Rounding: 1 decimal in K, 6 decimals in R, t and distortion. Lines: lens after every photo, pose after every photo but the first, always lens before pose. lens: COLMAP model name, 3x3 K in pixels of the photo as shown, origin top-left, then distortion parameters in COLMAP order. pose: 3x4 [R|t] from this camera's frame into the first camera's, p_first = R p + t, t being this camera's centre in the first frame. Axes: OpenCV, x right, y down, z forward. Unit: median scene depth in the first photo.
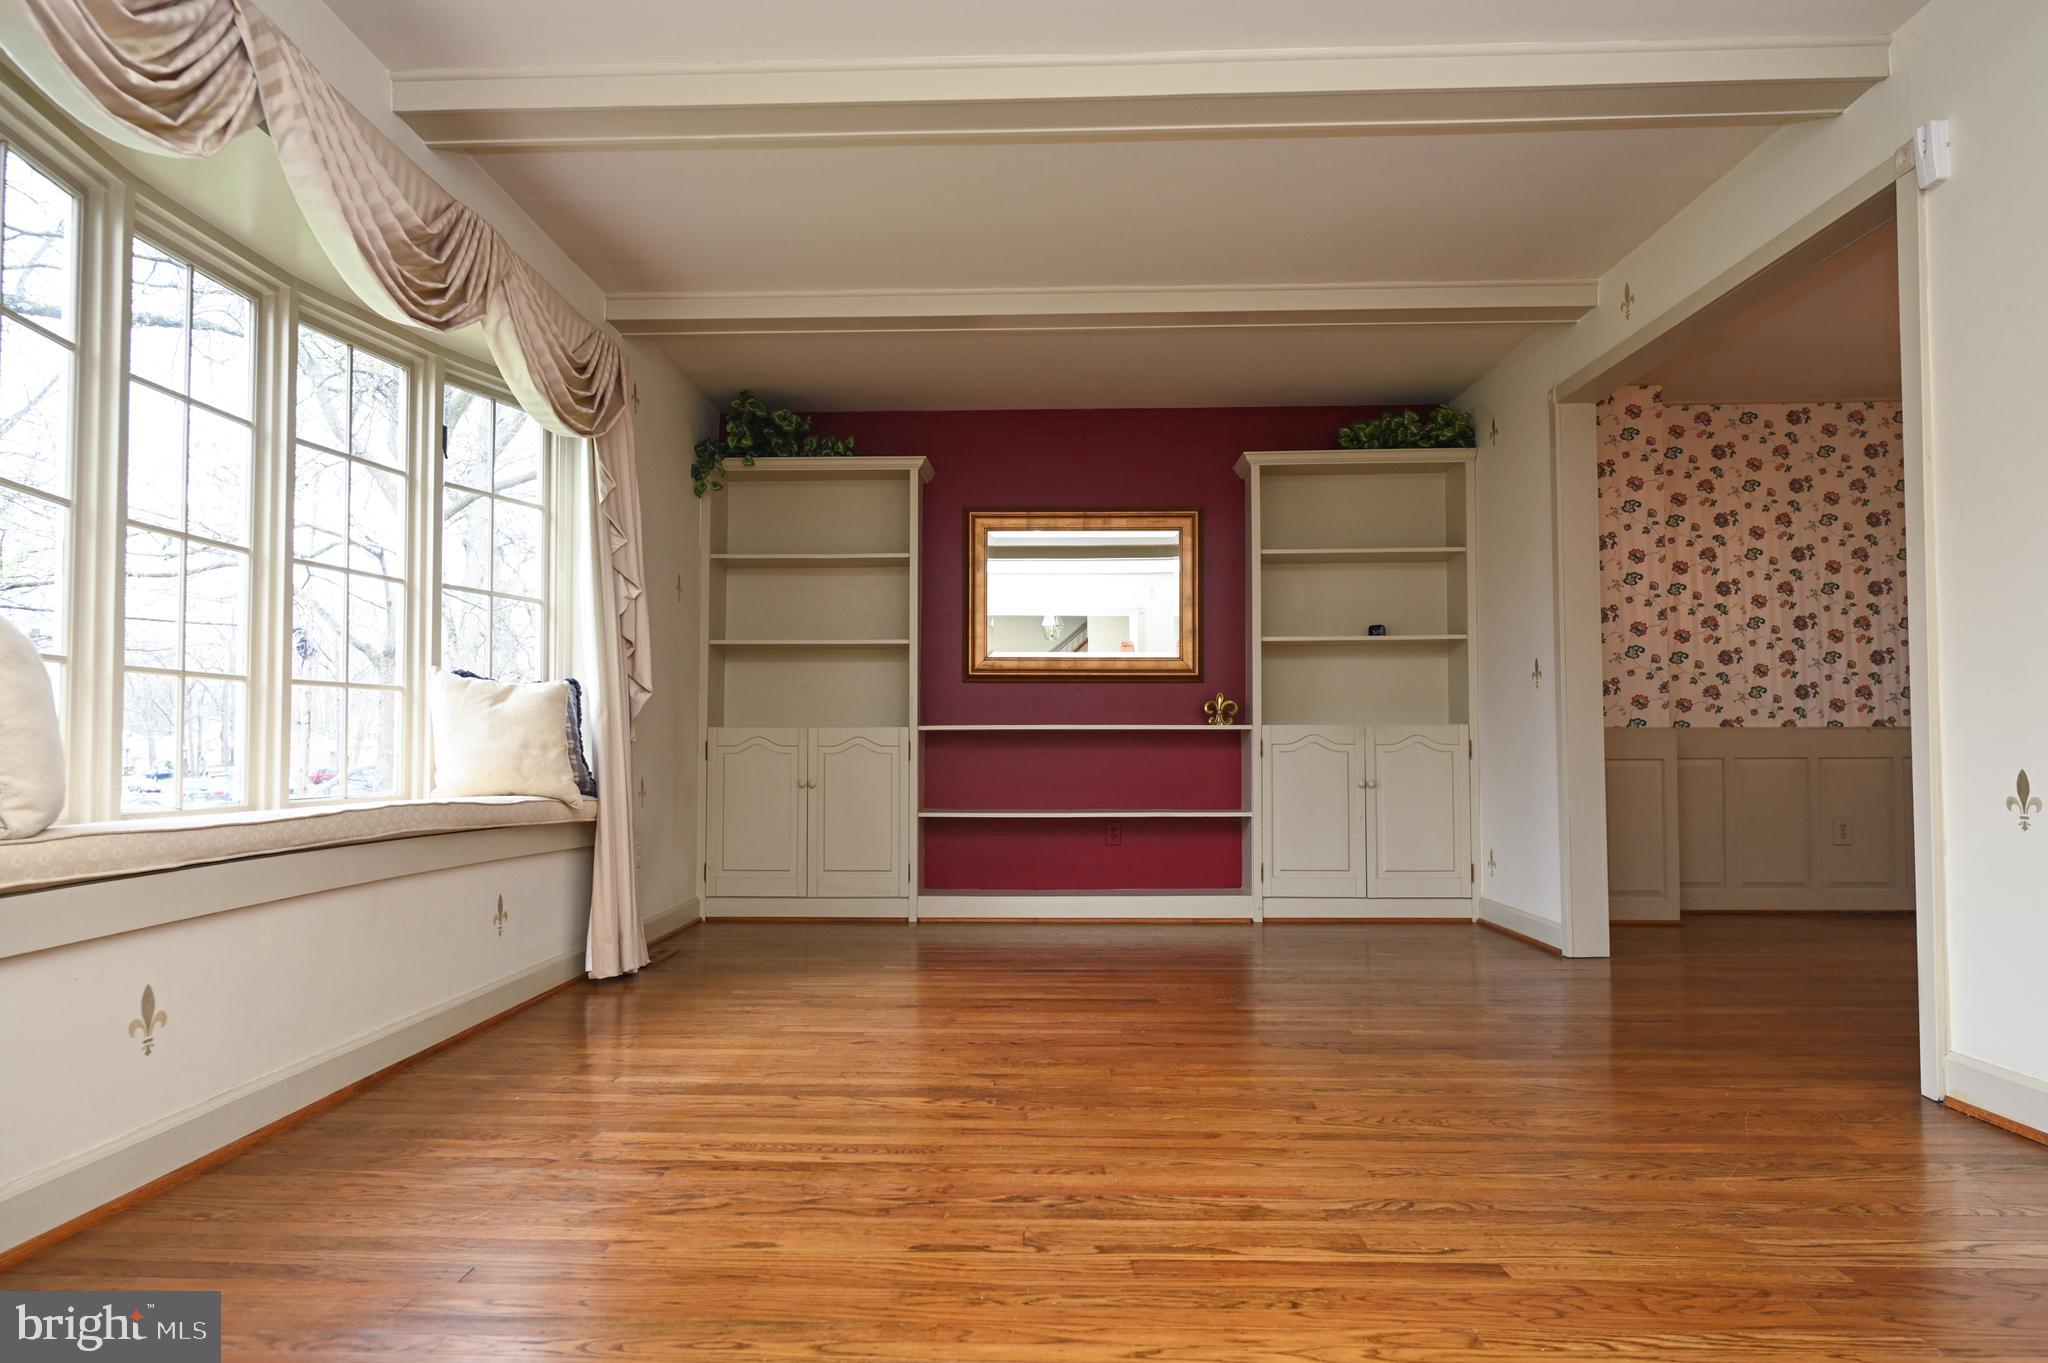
lens RADIAL K [[1217.7, 0, 995.7], [0, 1217.7, 713.7], [0, 0, 1]] dist [0.001904, -0.001549]
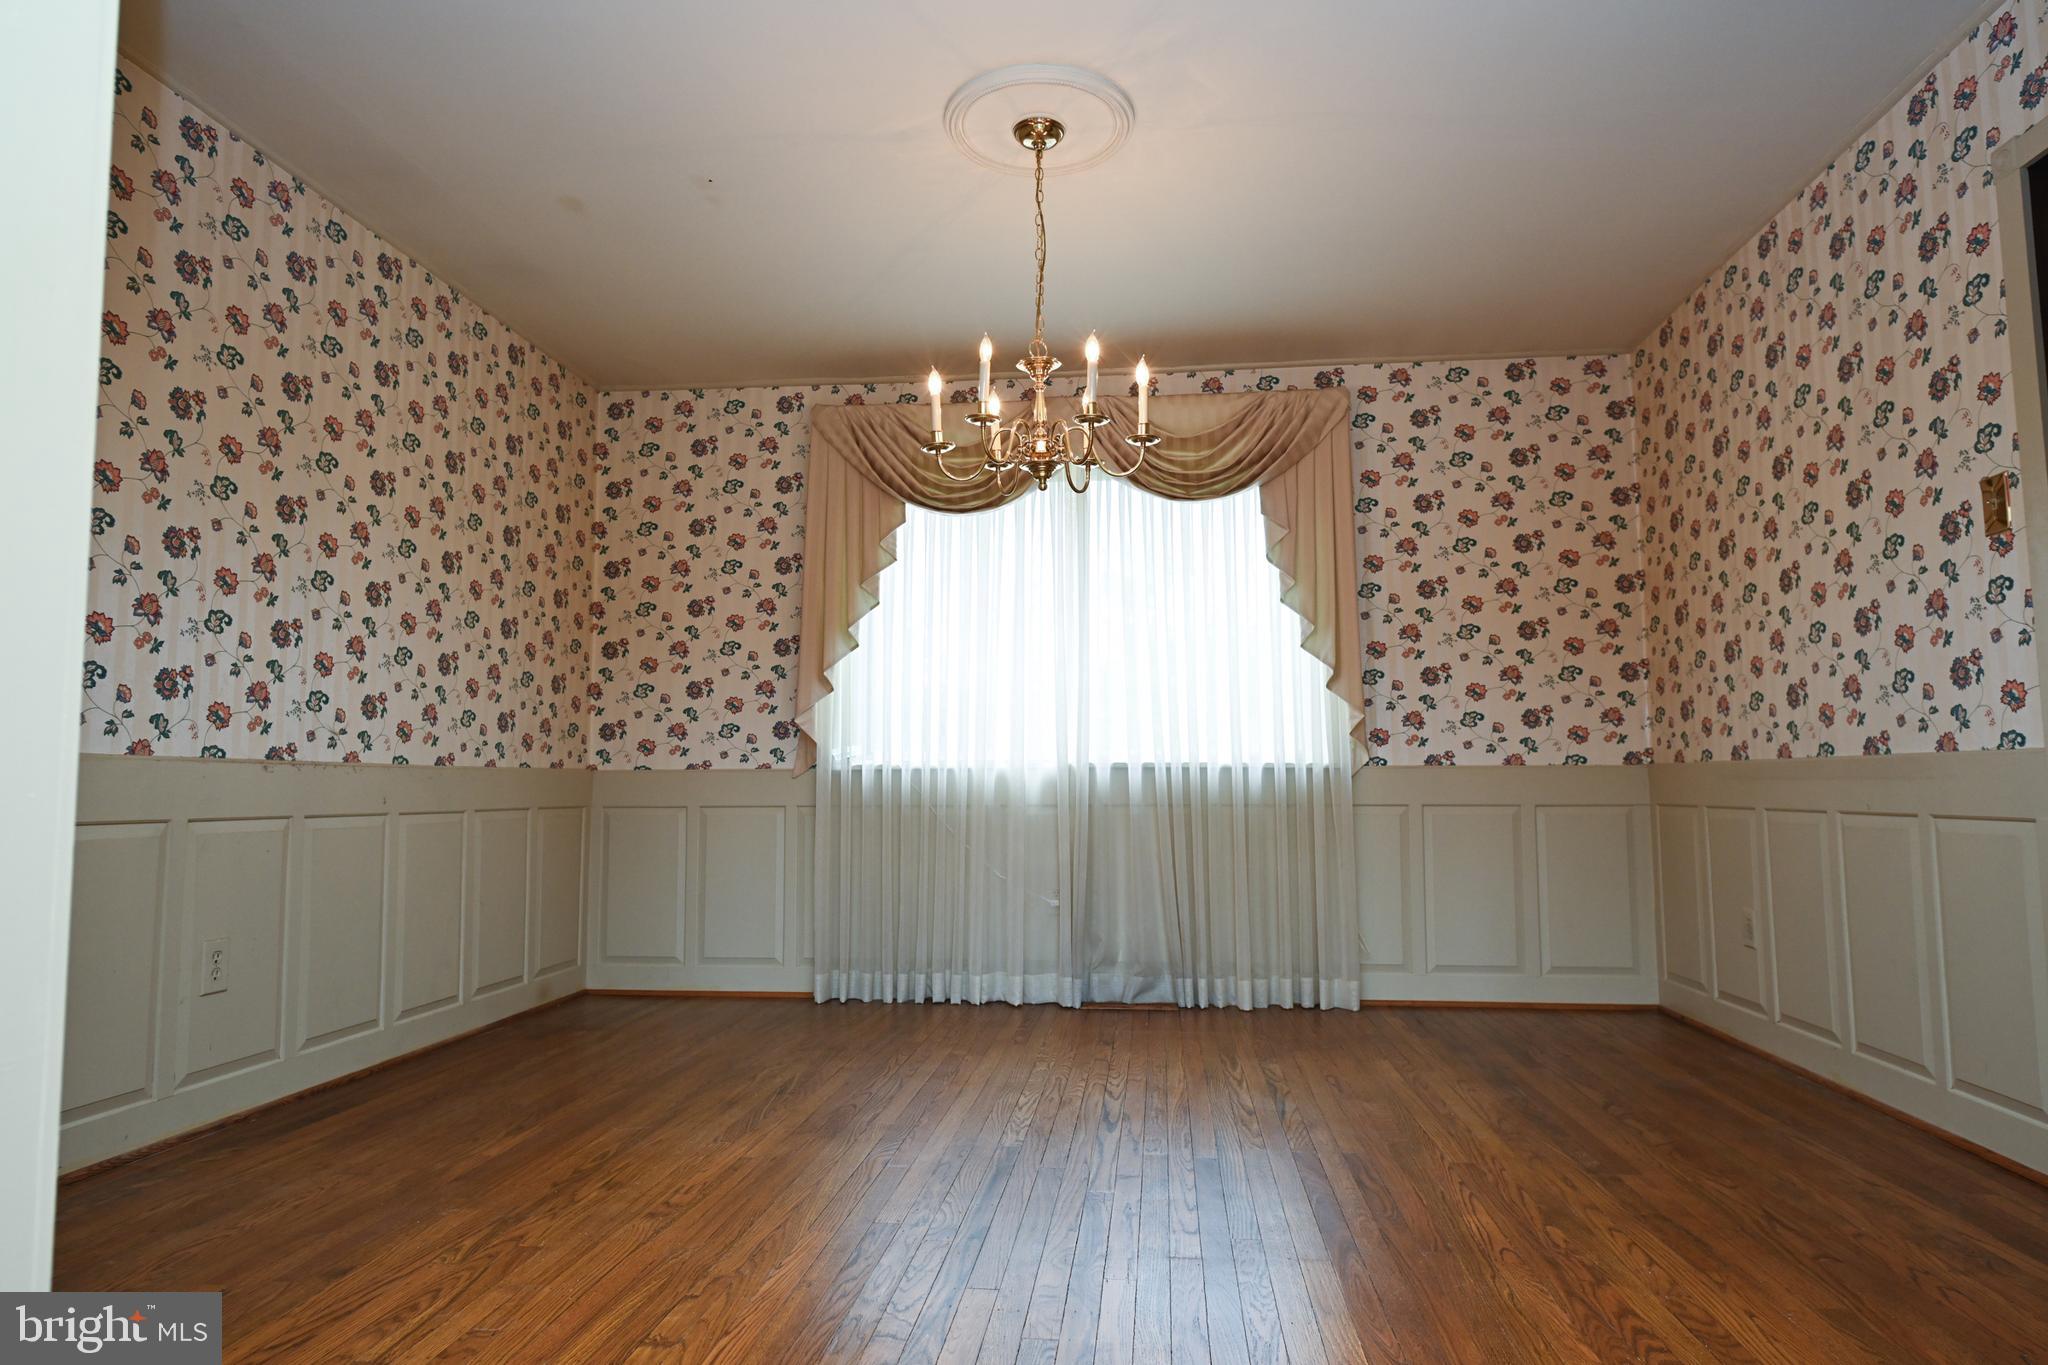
lens RADIAL K [[1173.5, 0, 1022.2], [0, 1173.5, 709.2], [0, 0, 1]] dist [0.002828, -0.000938]
pose [[0.075653, 0.070064, 0.994670, 0.245447], [-0.026917, 0.997308, -0.068202, 0.016092], [-0.996771, -0.021613, 0.077335, 0.679387]]
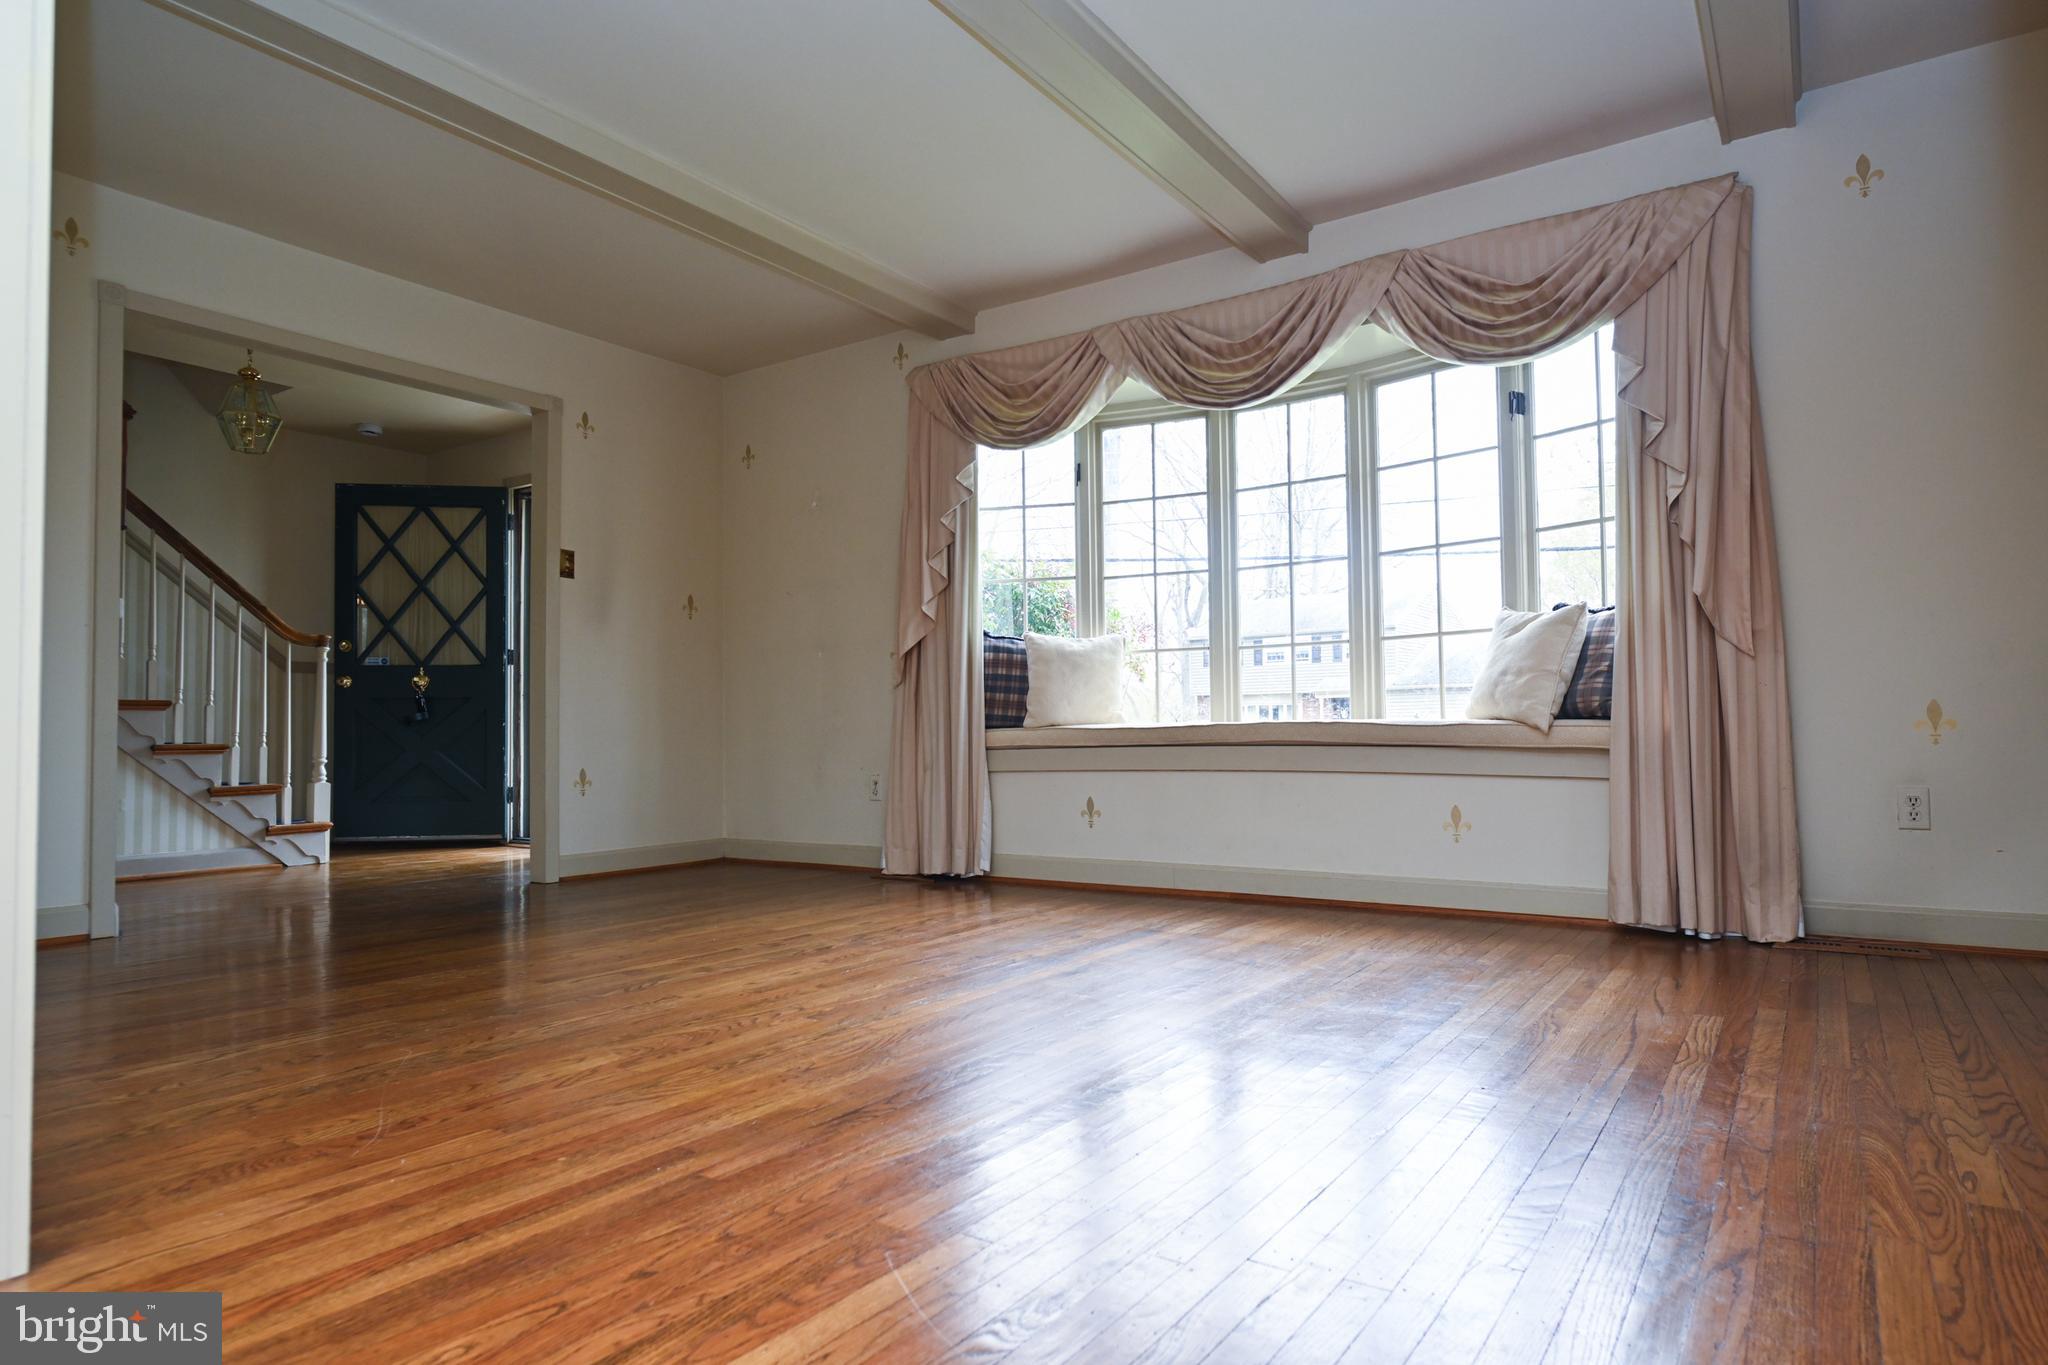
lens RADIAL K [[1173.5, 0, 1022.3], [0, 1173.5, 698.9], [0, 0, 1]] dist [0.002828, -0.000938]
pose [[-0.529449, -0.020568, -0.848092, 0.492484], [0.037394, 0.998169, -0.047552, 0.057703], [0.847517, -0.056890, -0.527710, 0.832095]]
